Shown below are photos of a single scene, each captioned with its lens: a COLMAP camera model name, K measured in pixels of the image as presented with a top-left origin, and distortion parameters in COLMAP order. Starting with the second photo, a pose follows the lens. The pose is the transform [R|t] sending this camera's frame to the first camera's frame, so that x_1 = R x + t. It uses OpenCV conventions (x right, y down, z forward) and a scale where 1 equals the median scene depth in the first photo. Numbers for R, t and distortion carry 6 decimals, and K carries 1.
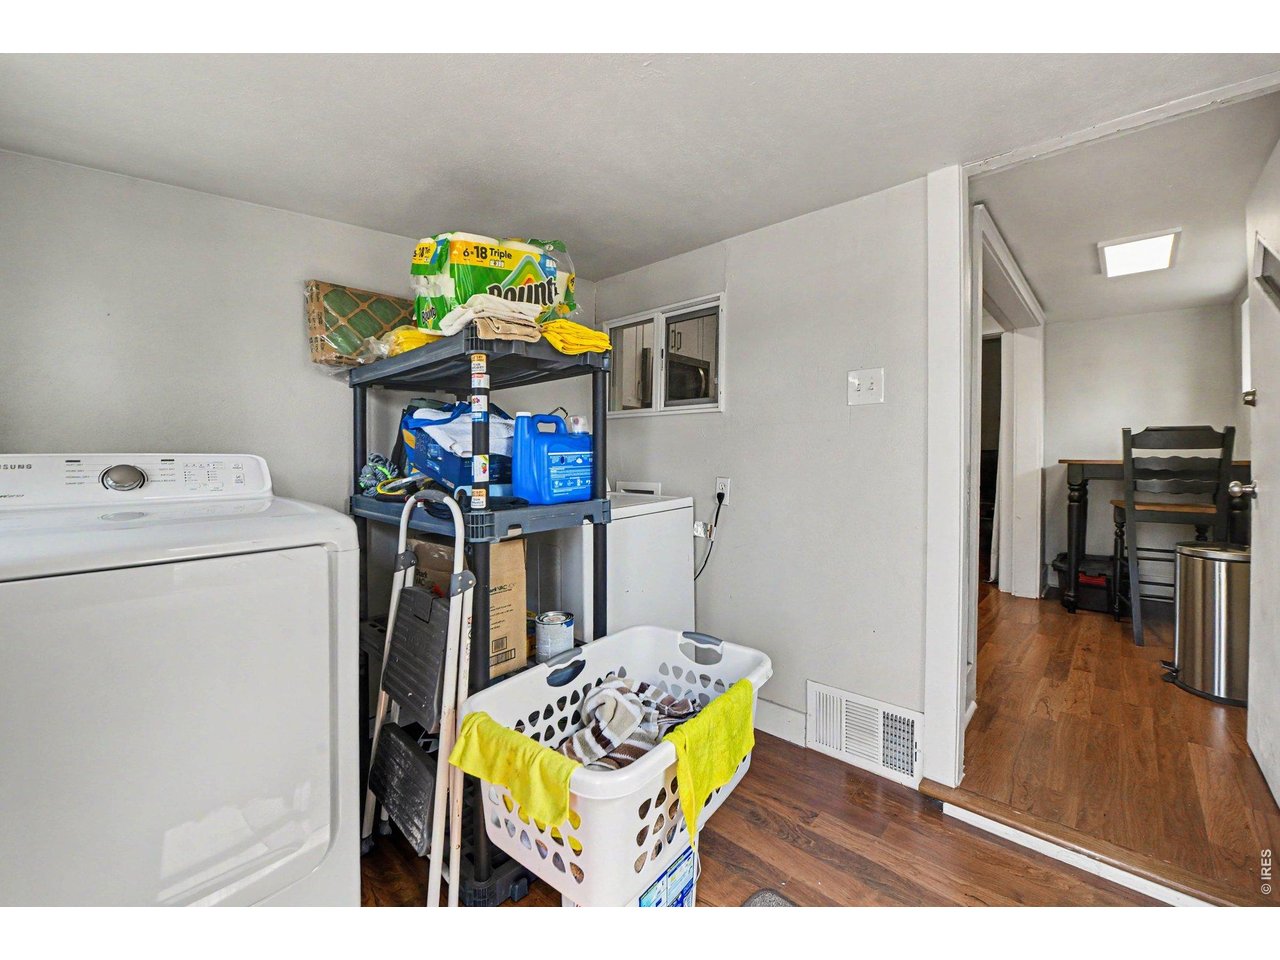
lens RADIAL K [[520.9, 0, 635.1], [0, 520.9, 468.6], [0, 0, 1]] dist [-0.020594, -0.002992]
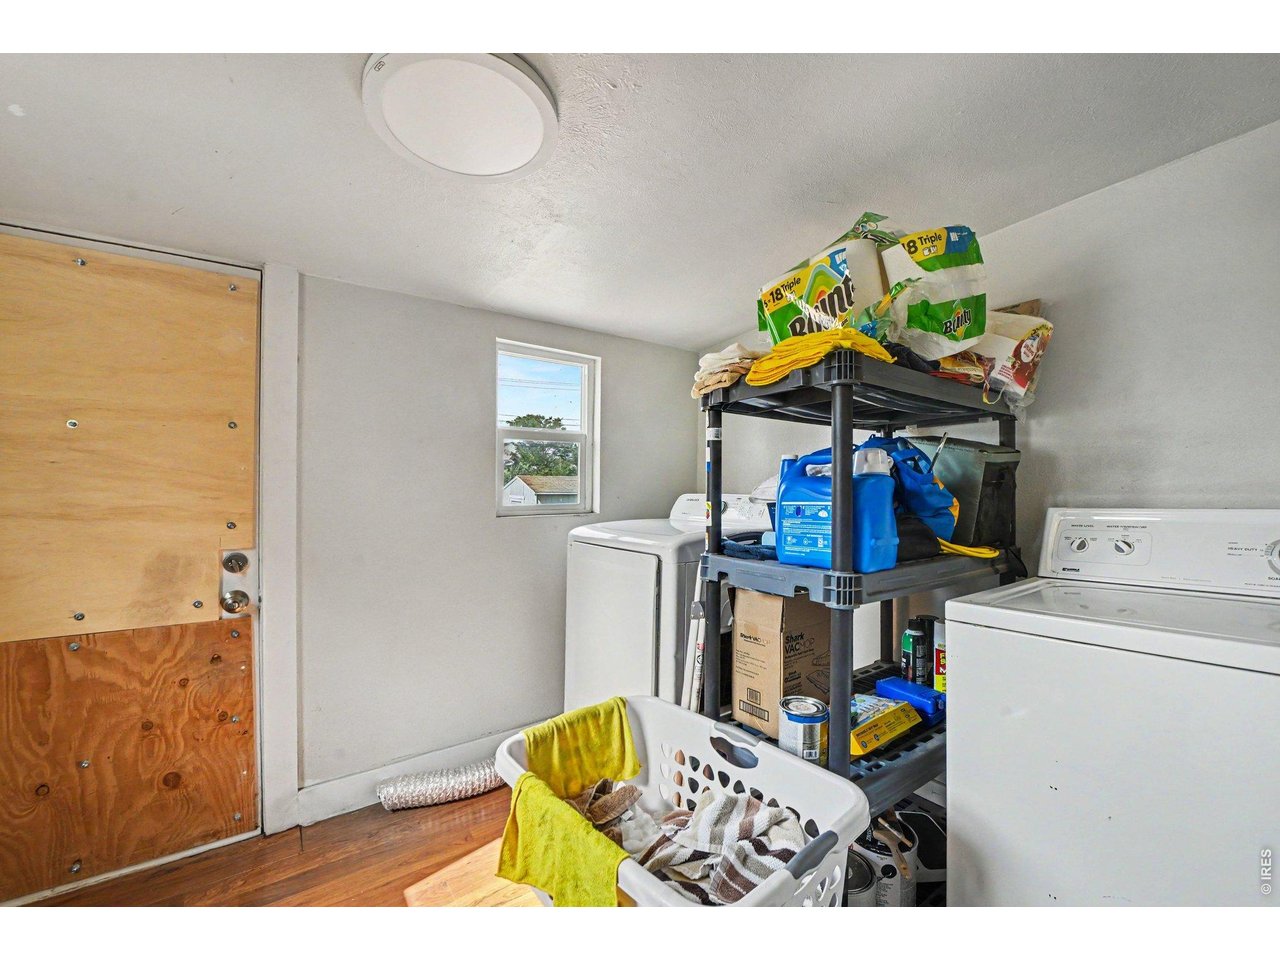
lens RADIAL K [[520.9, 0, 635.0], [0, 520.9, 481.1], [0, 0, 1]] dist [-0.020594, -0.002992]
pose [[-0.201169, -0.001839, -0.979555, 0.705883], [-0.023855, 0.999711, 0.003022, -0.060169], [0.979266, 0.023975, -0.201155, 0.926897]]
